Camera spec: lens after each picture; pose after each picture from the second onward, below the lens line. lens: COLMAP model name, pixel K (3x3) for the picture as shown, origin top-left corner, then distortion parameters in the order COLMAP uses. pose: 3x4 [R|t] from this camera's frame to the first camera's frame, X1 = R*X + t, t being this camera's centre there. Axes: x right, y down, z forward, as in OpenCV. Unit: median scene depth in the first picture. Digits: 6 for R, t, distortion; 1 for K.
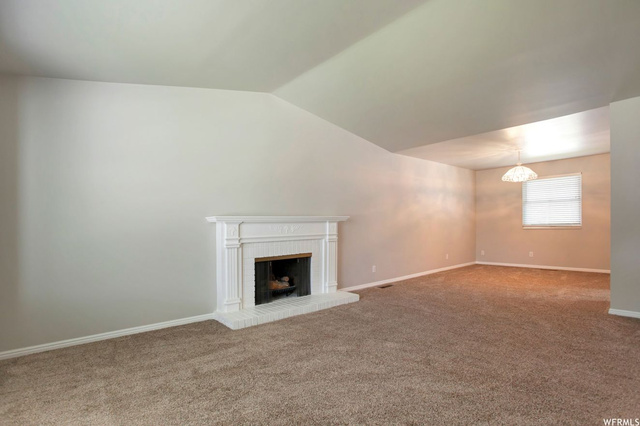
lens RADIAL K [[315.2, 0, 317.3], [0, 315.2, 215.4], [0, 0, 1]] dist [-0.031417, 0.000335]
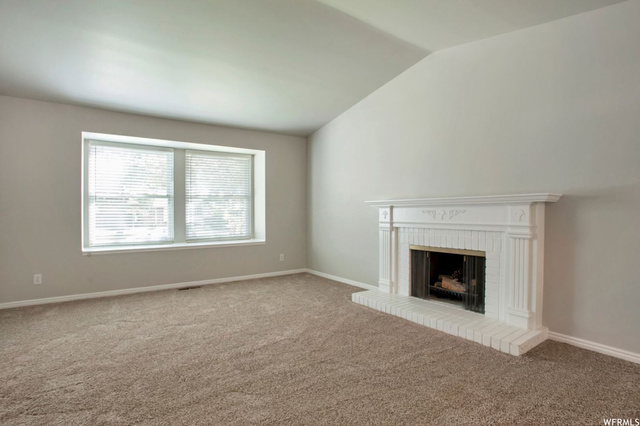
lens RADIAL K [[315.2, 0, 317.3], [0, 315.2, 215.4], [0, 0, 1]] dist [-0.031417, 0.000335]
pose [[-0.081233, 0.022602, -0.996439, 0.707283], [0.029688, 0.999354, 0.020248, 0.022594], [0.996253, -0.027938, -0.081852, 0.774832]]
